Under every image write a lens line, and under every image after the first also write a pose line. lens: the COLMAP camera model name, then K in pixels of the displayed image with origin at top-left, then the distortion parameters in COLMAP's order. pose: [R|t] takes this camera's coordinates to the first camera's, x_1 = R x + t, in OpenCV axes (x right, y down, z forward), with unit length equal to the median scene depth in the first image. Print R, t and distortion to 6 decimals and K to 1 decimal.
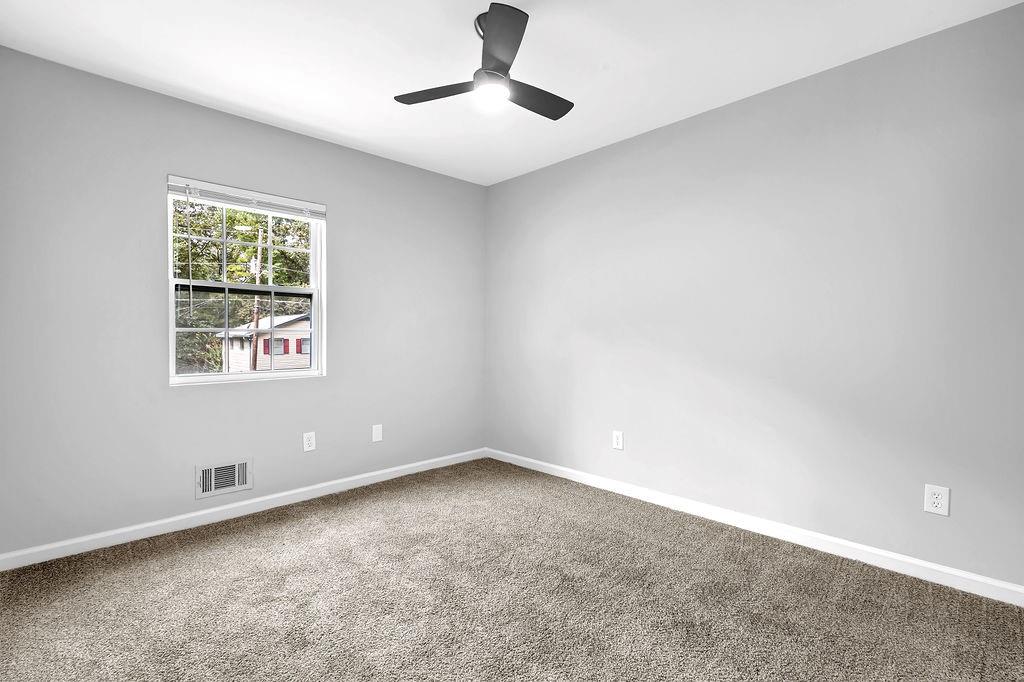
lens RADIAL K [[481.7, 0, 506.7], [0, 481.7, 341.8], [0, 0, 1]] dist [0.012722, -0.000525]
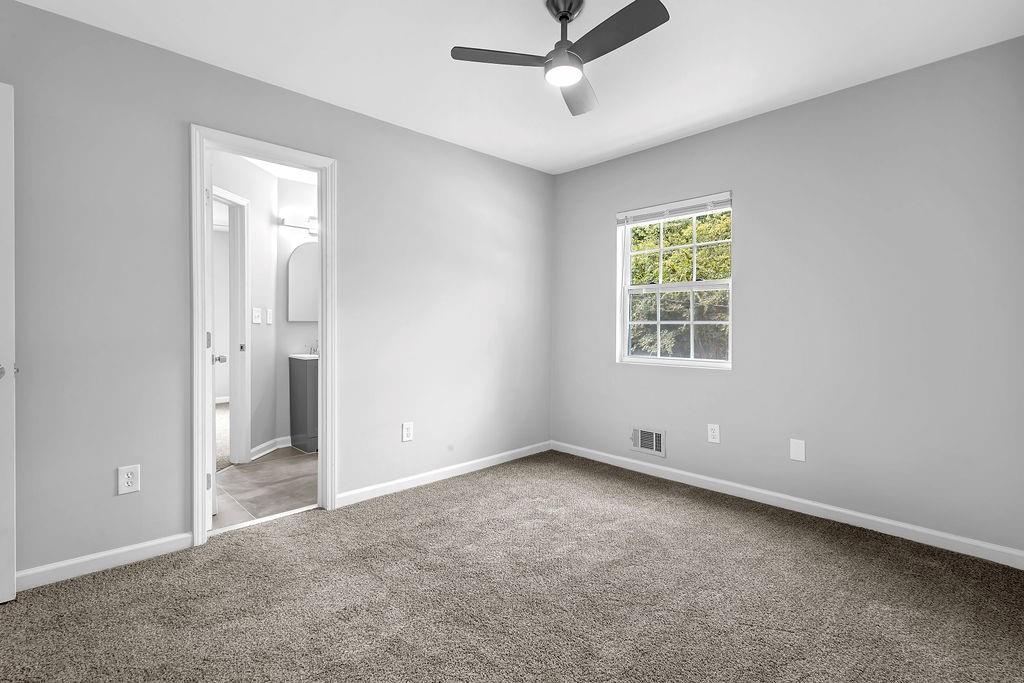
lens RADIAL K [[481.7, 0, 508.9], [0, 481.7, 334.1], [0, 0, 1]] dist [0.012722, -0.000525]
pose [[-0.004177, 0.016335, -0.999858, 0.642426], [-0.020336, 0.999658, 0.016417, -0.007760], [0.999784, 0.020401, -0.003843, 0.626337]]
